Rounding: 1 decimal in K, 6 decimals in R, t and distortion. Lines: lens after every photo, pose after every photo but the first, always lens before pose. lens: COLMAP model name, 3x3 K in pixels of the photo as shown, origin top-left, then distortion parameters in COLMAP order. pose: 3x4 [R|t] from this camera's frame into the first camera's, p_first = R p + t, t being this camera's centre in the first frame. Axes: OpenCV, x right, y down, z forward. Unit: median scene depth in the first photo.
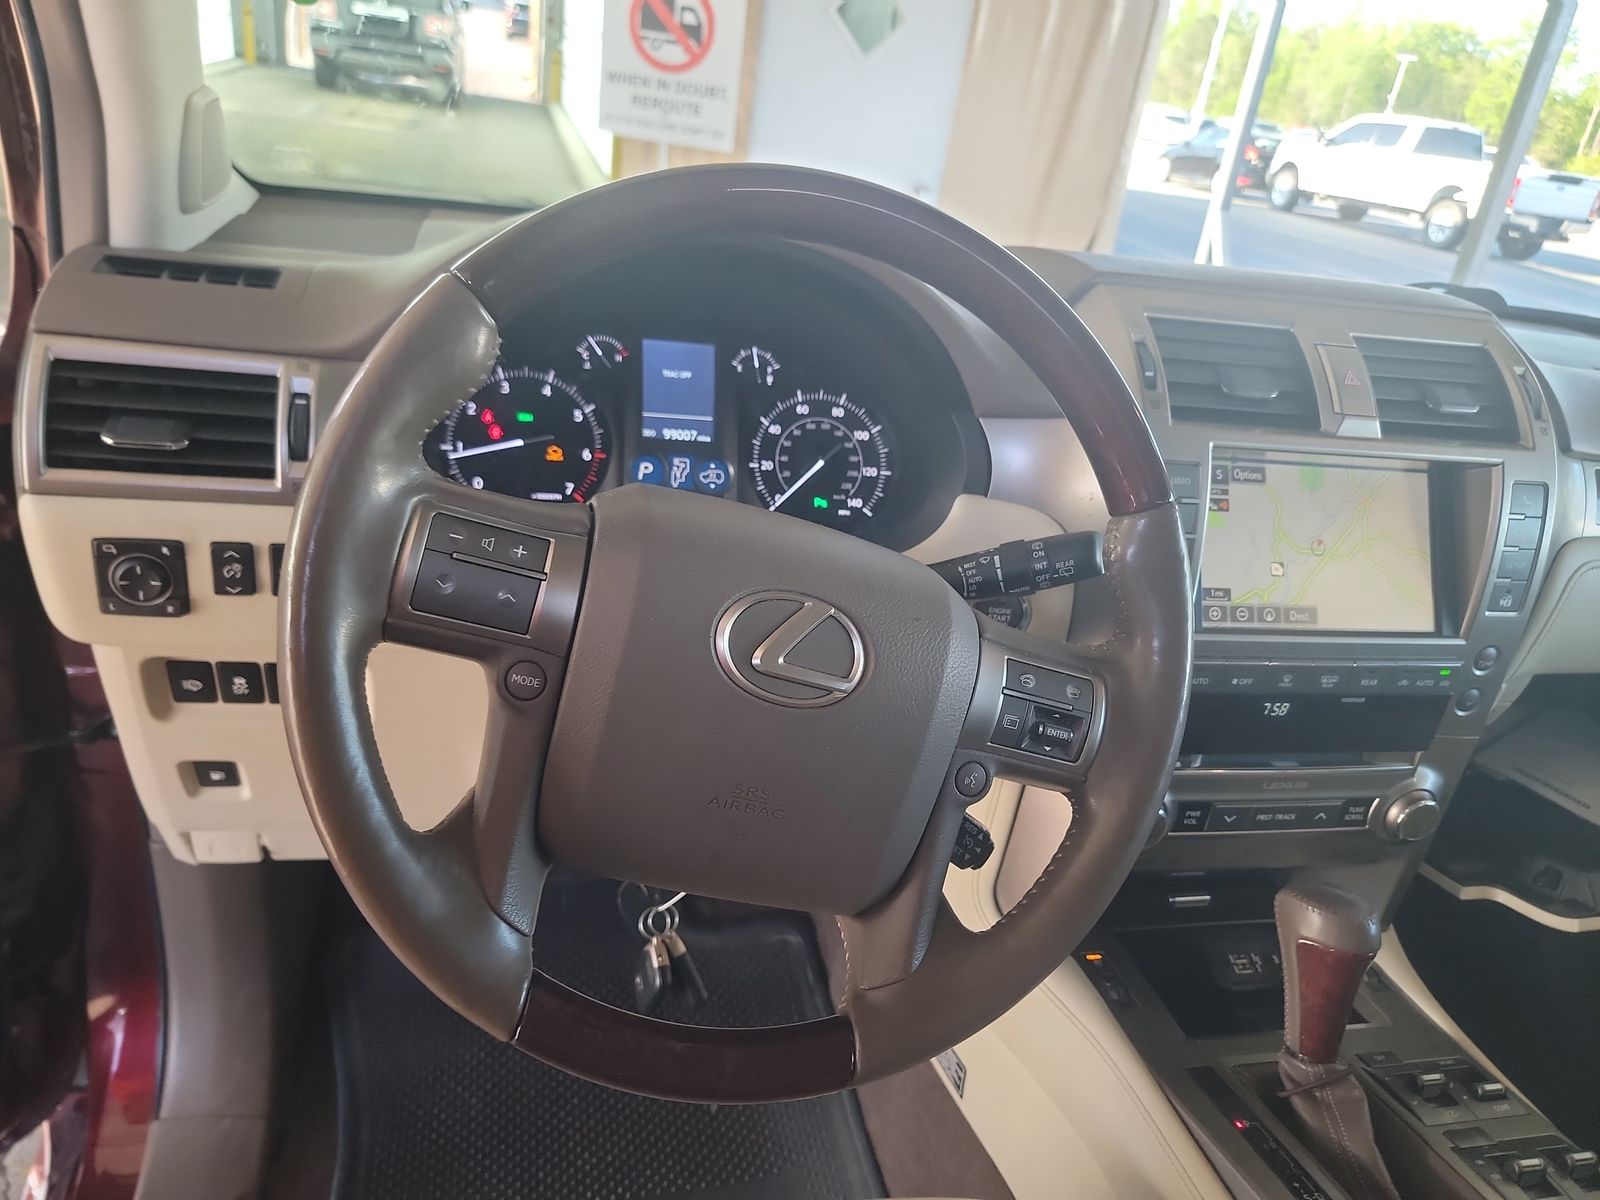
lens RADIAL K [[1100.3, 0, 804.9], [0, 1100.3, 587.5], [0, 0, 1]] dist [0.045796, -0.033943]
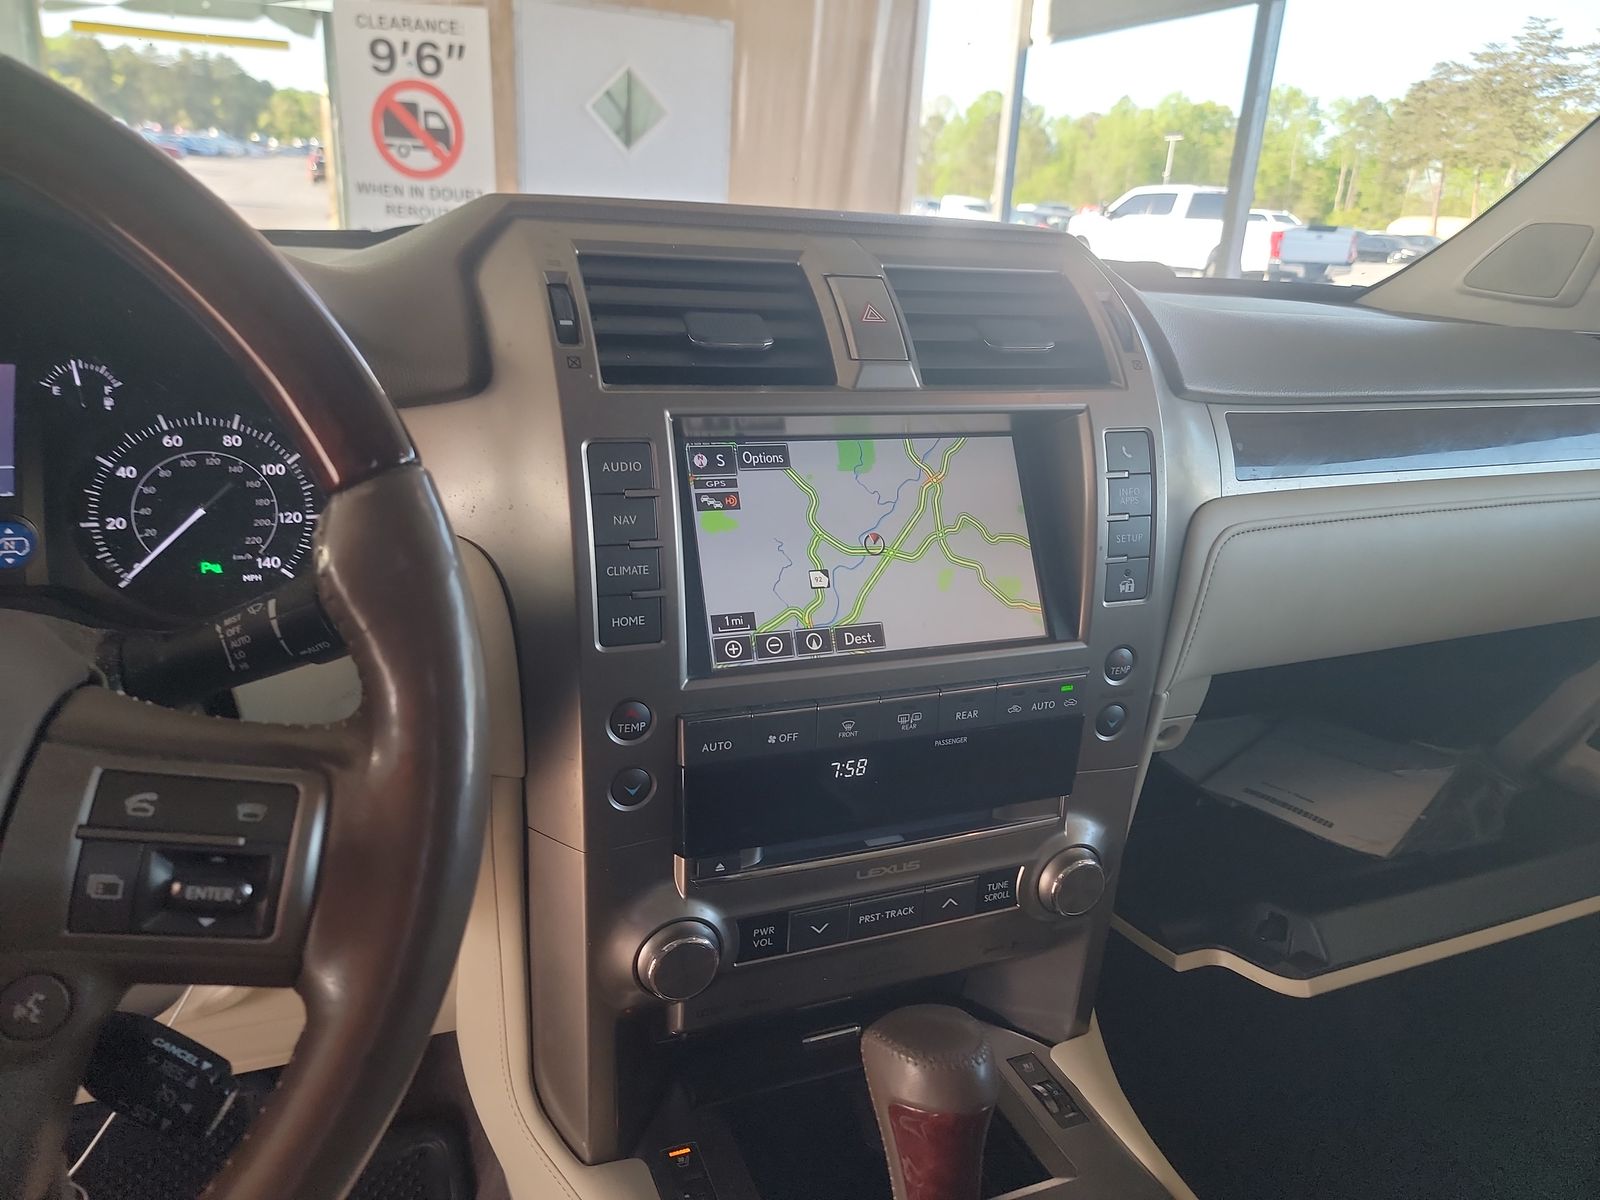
lens RADIAL K [[1100.3, 0, 804.9], [0, 1100.3, 587.5], [0, 0, 1]] dist [0.045796, -0.033943]
pose [[0.985097, -0.122566, 0.120674, 0.305575], [0.132367, 0.988218, -0.076844, 0.041108], [-0.109834, 0.091672, 0.989713, 0.258257]]
